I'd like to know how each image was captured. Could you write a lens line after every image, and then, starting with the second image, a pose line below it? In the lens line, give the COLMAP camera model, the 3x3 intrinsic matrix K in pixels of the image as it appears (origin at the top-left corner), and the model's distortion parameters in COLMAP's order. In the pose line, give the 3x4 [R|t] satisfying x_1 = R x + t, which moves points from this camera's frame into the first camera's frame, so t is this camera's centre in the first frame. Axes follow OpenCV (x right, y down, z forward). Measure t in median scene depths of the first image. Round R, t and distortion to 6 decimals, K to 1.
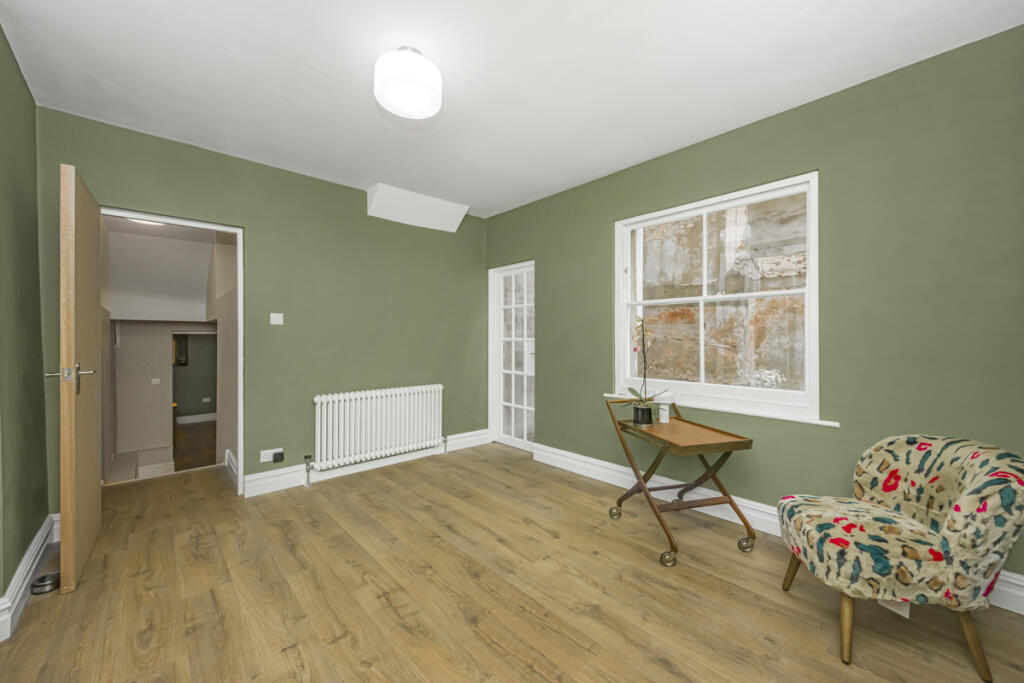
lens RADIAL K [[396.9, 0, 520.5], [0, 396.9, 336.1], [0, 0, 1]] dist [0.000808, 0.000037]
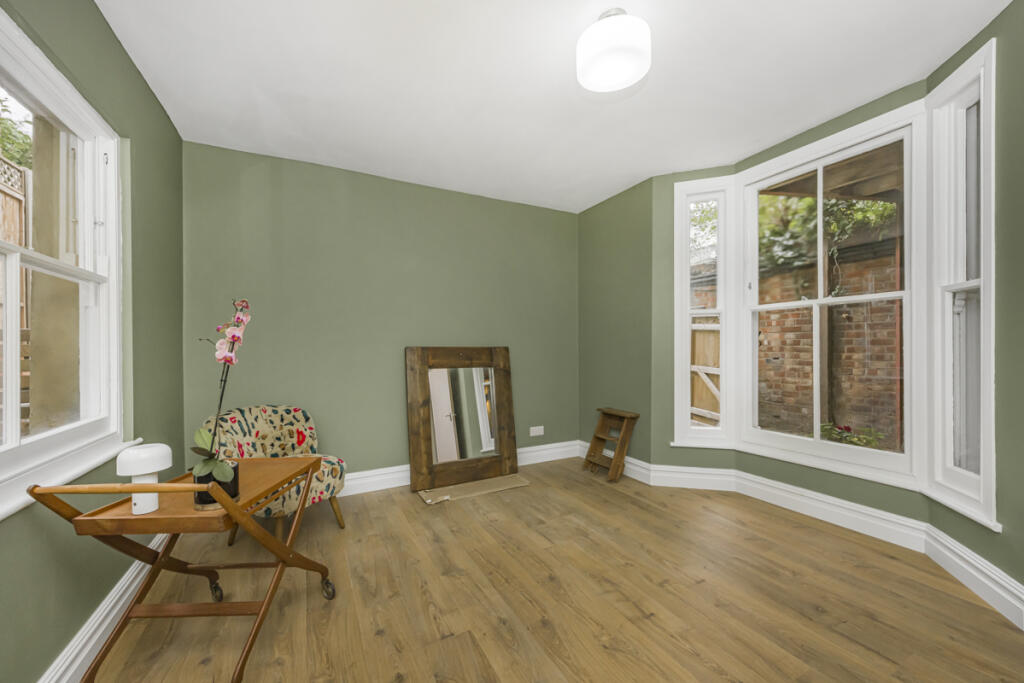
lens RADIAL K [[391.2, 0, 511.4], [0, 391.2, 346.8], [0, 0, 1]] dist [0.000502, 0.000182]
pose [[-0.961430, 0.014822, 0.274651, -0.247822], [0.016360, 0.999861, 0.003309, 0.023038], [-0.274563, 0.007675, -0.961538, 1.611266]]
